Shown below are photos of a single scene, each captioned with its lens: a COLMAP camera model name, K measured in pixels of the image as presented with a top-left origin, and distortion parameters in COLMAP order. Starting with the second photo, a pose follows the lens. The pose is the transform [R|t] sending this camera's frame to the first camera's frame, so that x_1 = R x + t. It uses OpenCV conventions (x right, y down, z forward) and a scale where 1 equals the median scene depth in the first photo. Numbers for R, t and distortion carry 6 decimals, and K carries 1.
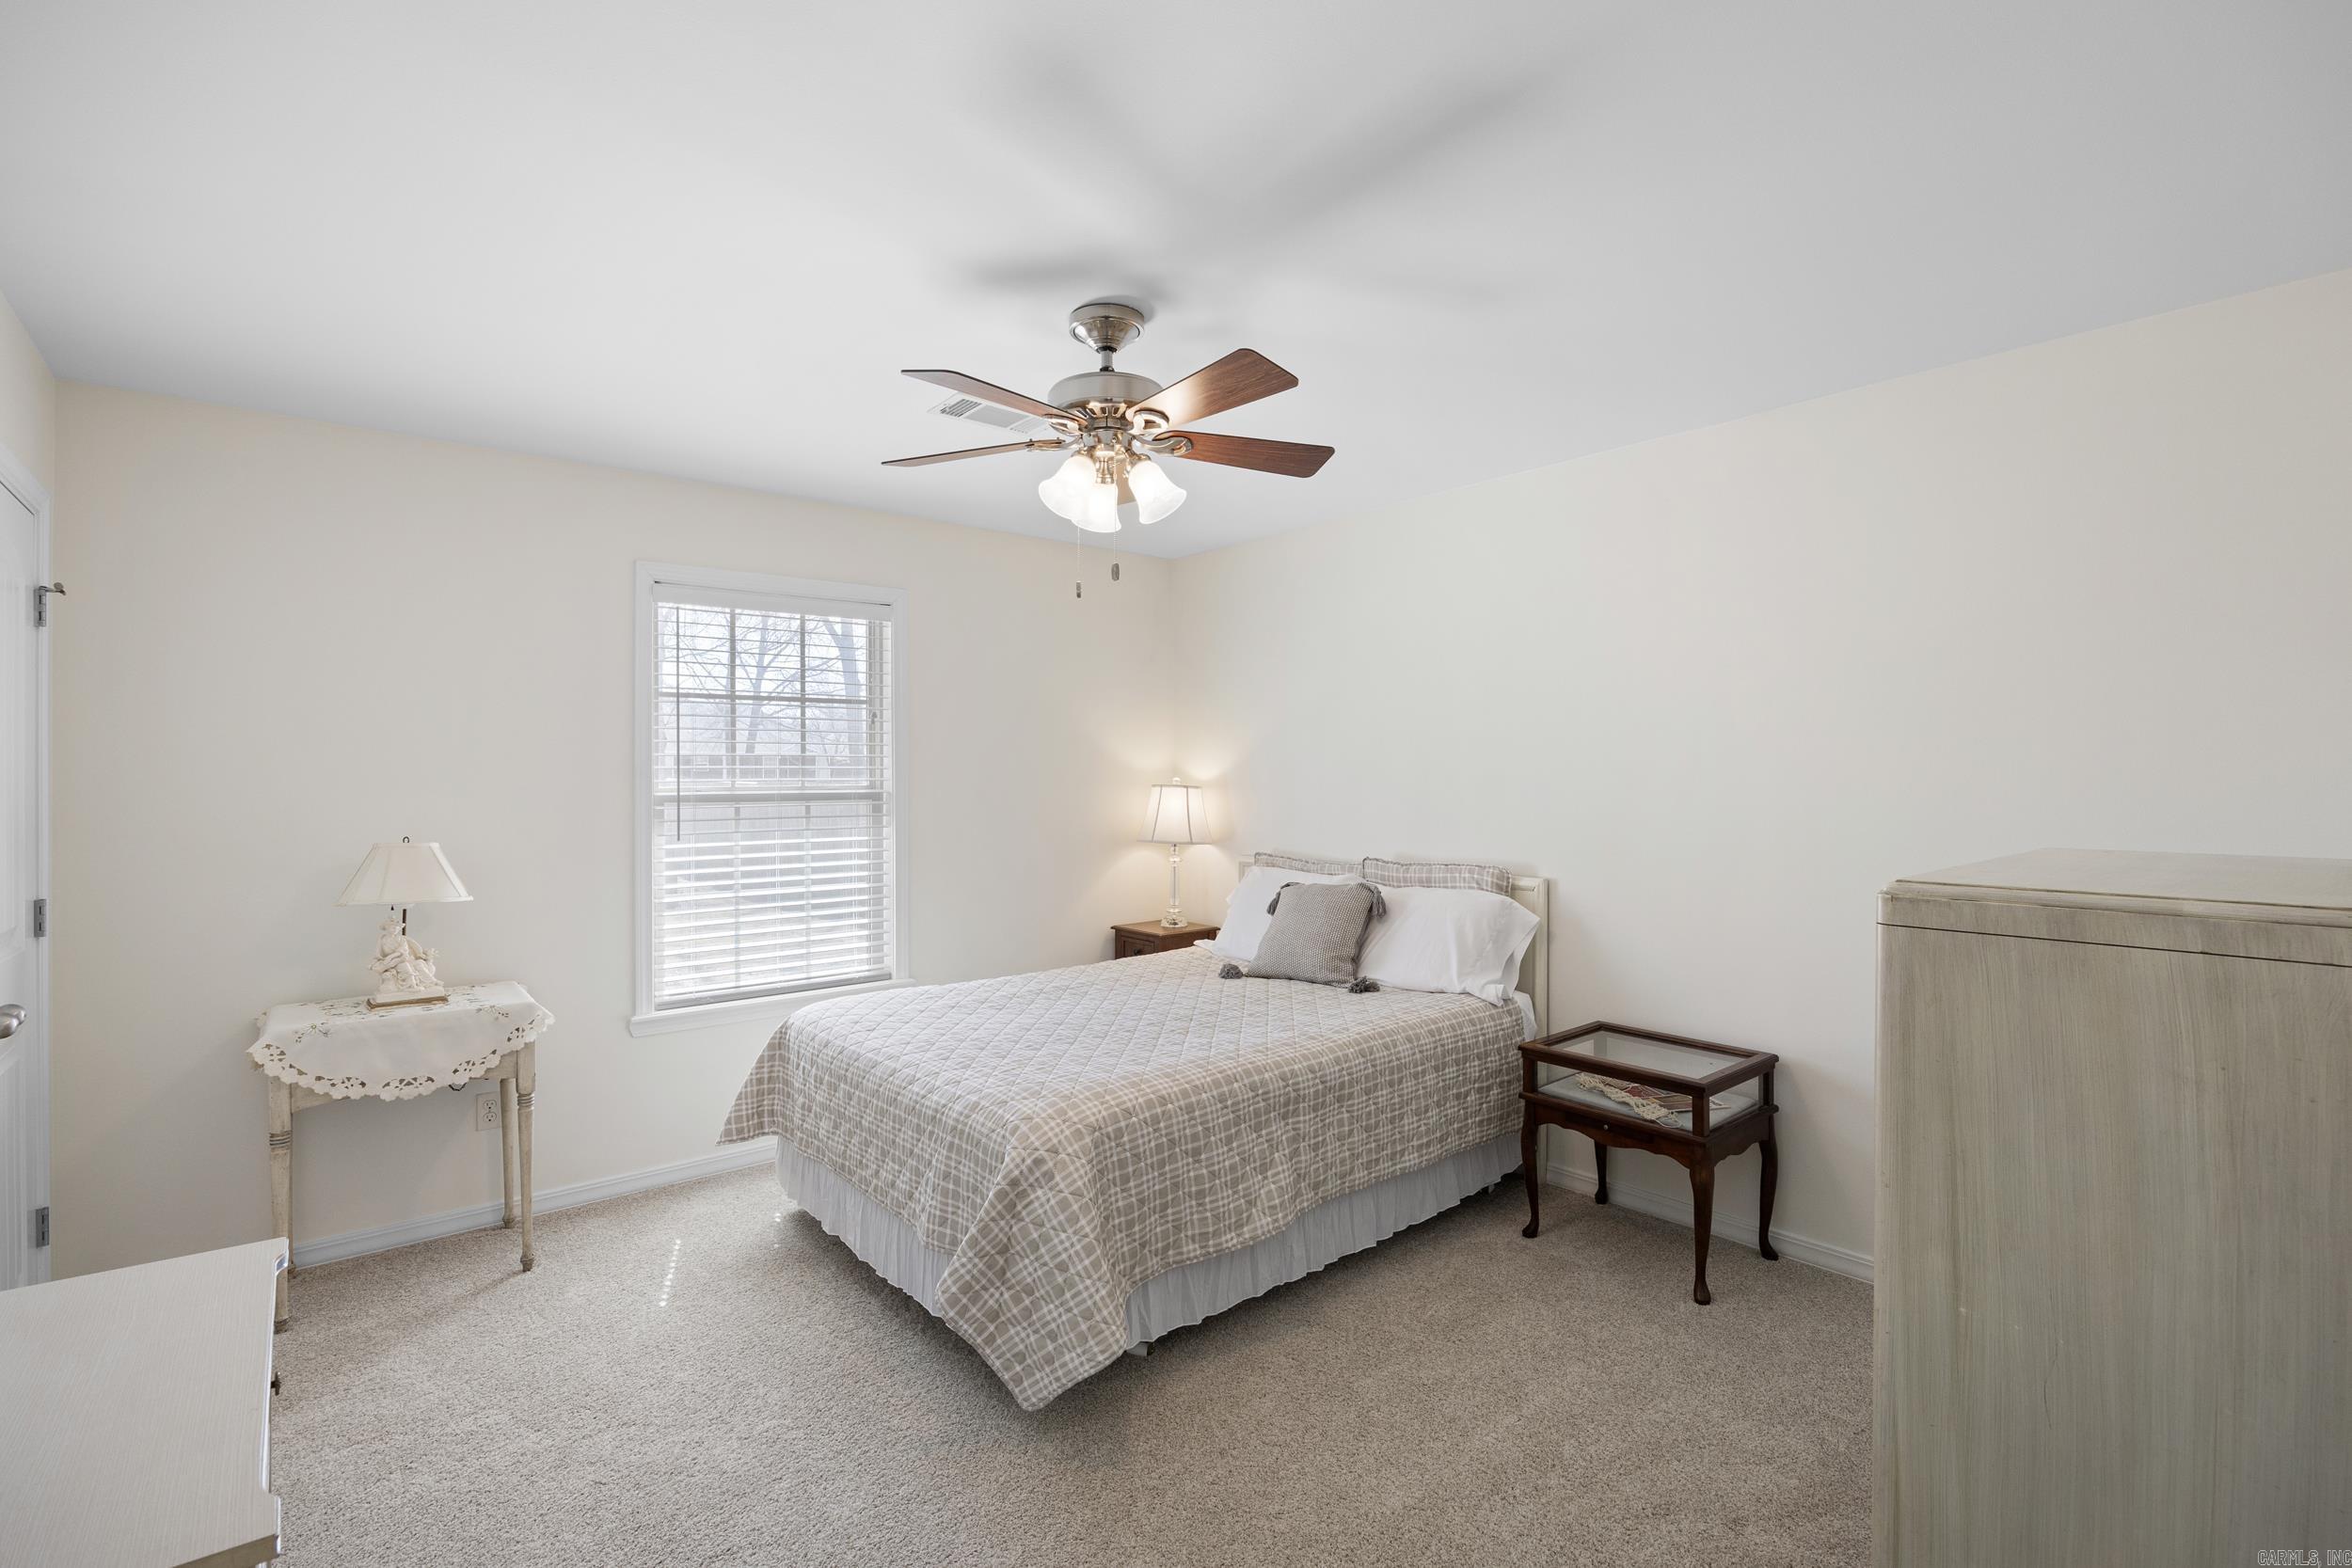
lens RADIAL K [[1046.0, 0, 1180.1], [0, 1046.0, 787.3], [0, 0, 1]] dist [-0.022807, 0.000607]
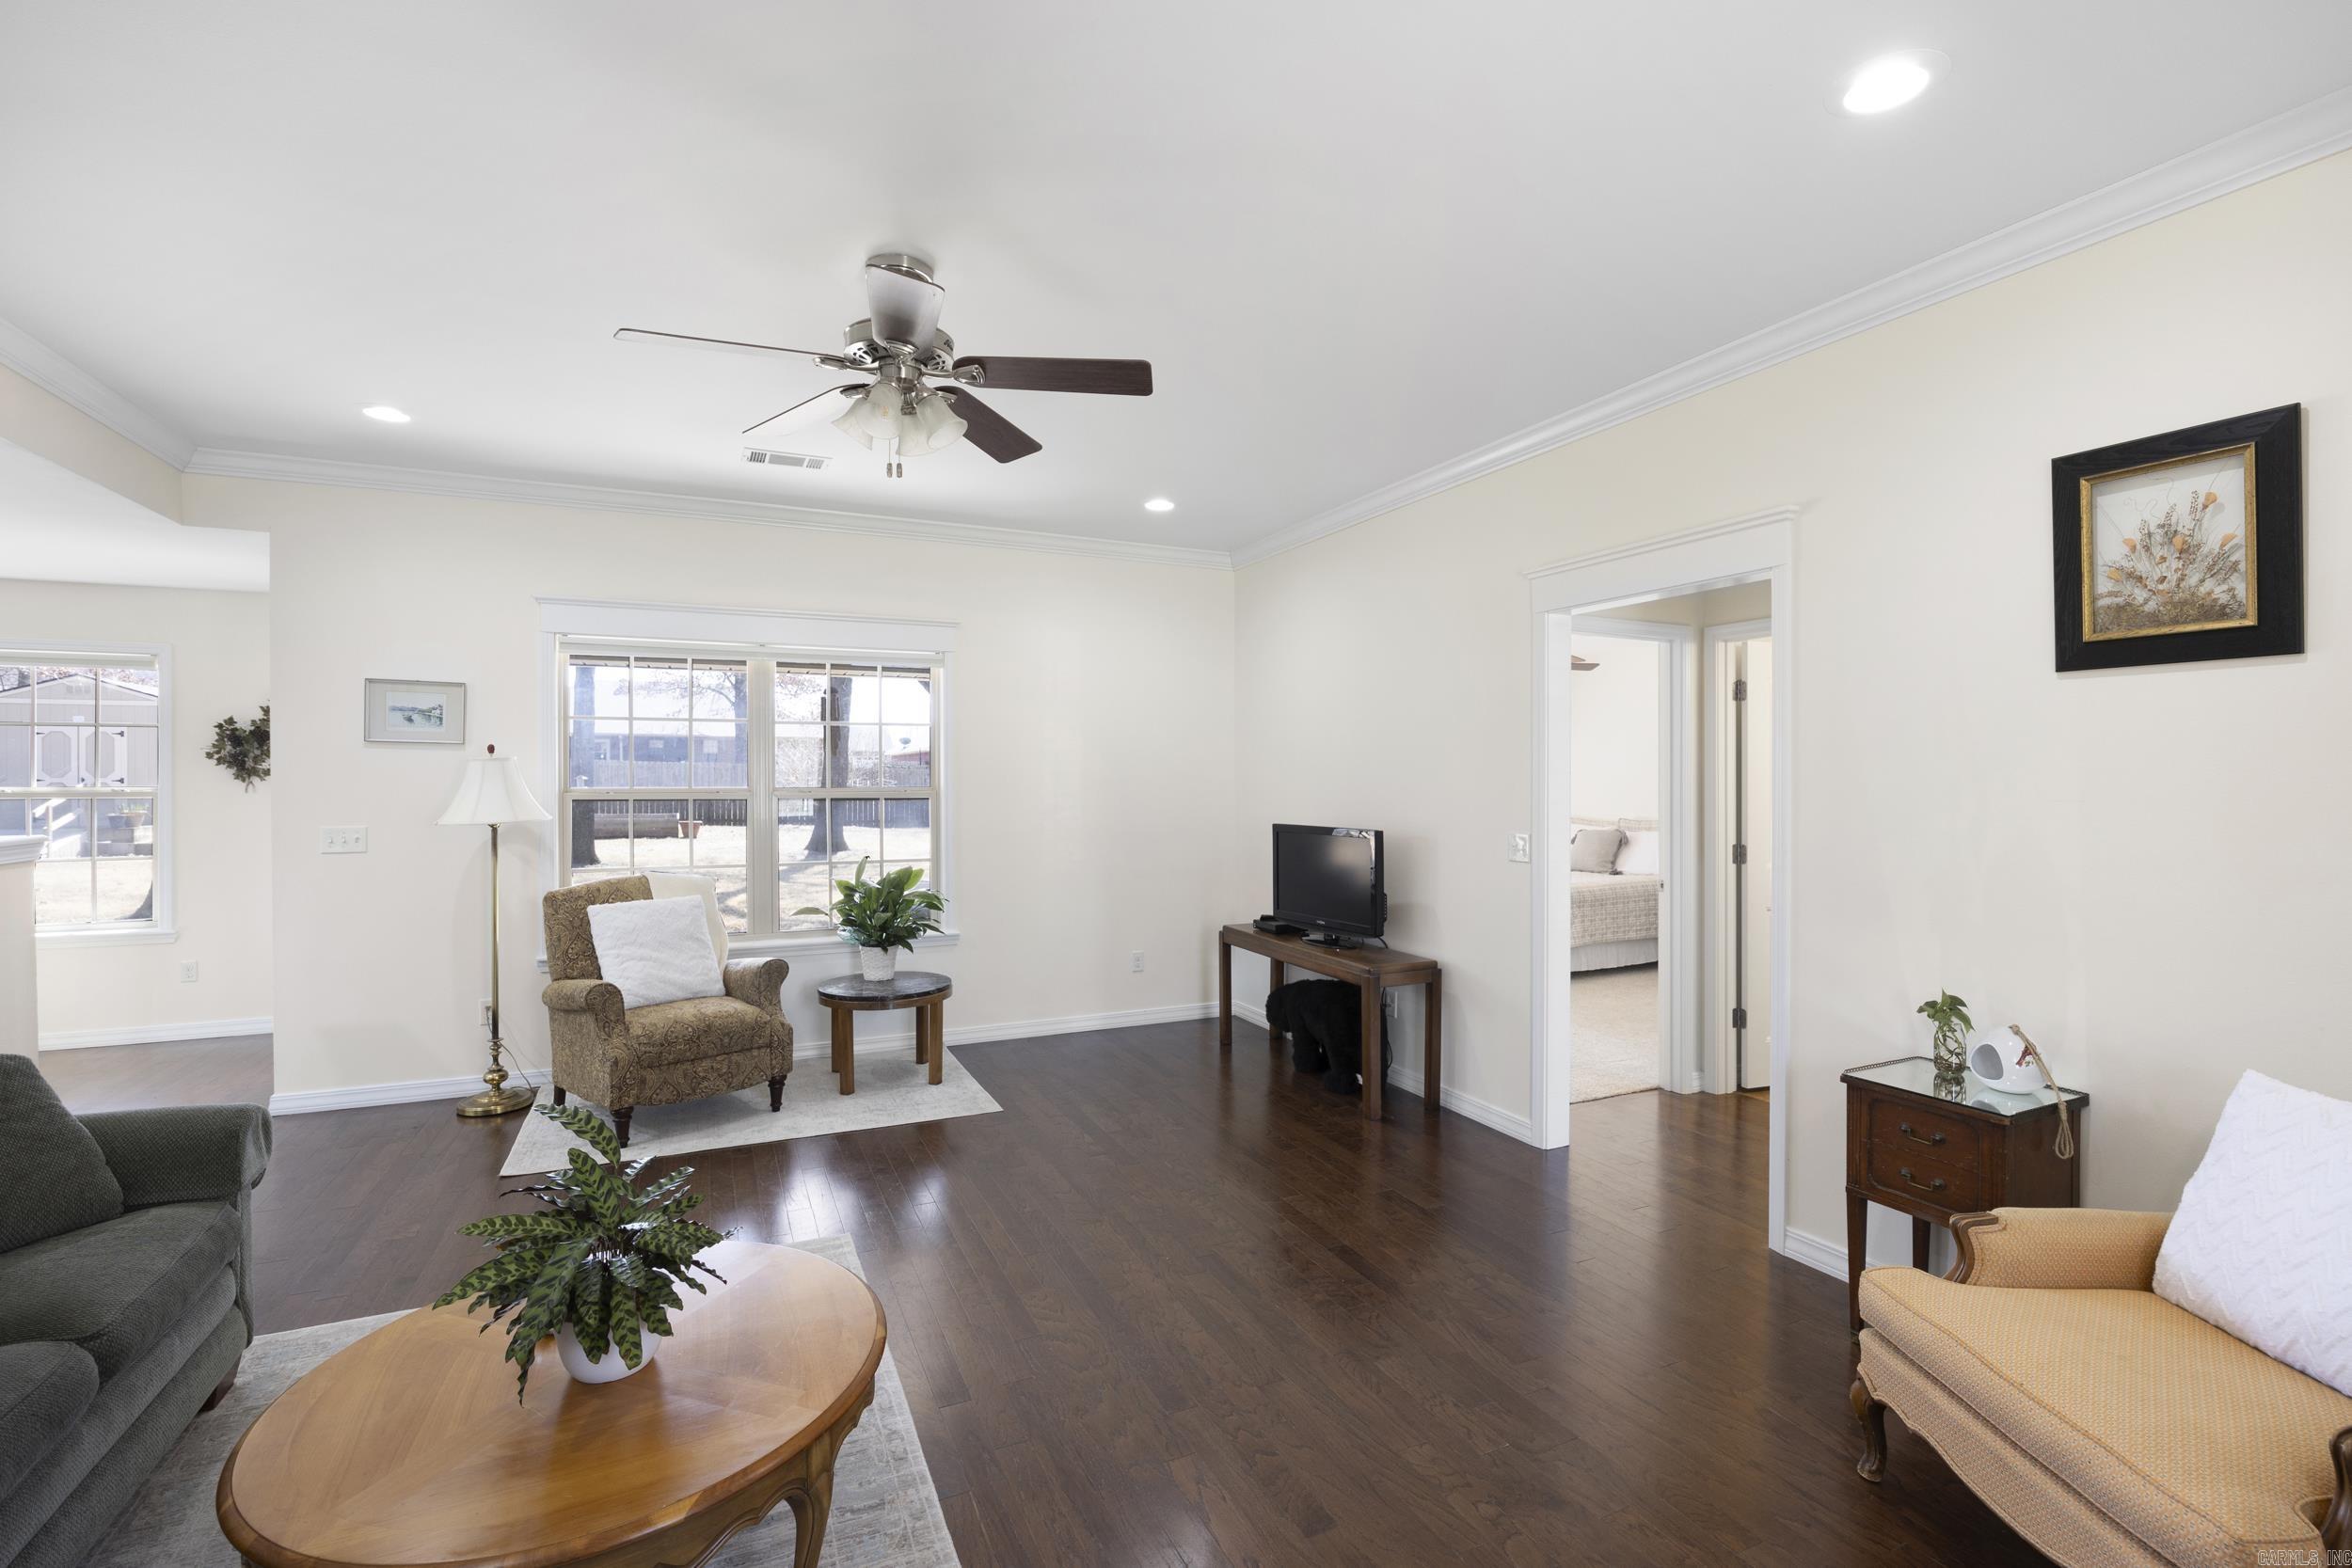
lens RADIAL K [[1046.0, 0, 1179.2], [0, 1046.0, 782.5], [0, 0, 1]] dist [-0.022807, 0.000607]
pose [[0.964390, -0.000320, -0.264484, -0.144479], [0.001379, 0.999992, 0.003821, -0.016912], [0.264480, -0.004050, 0.964383, -1.468244]]
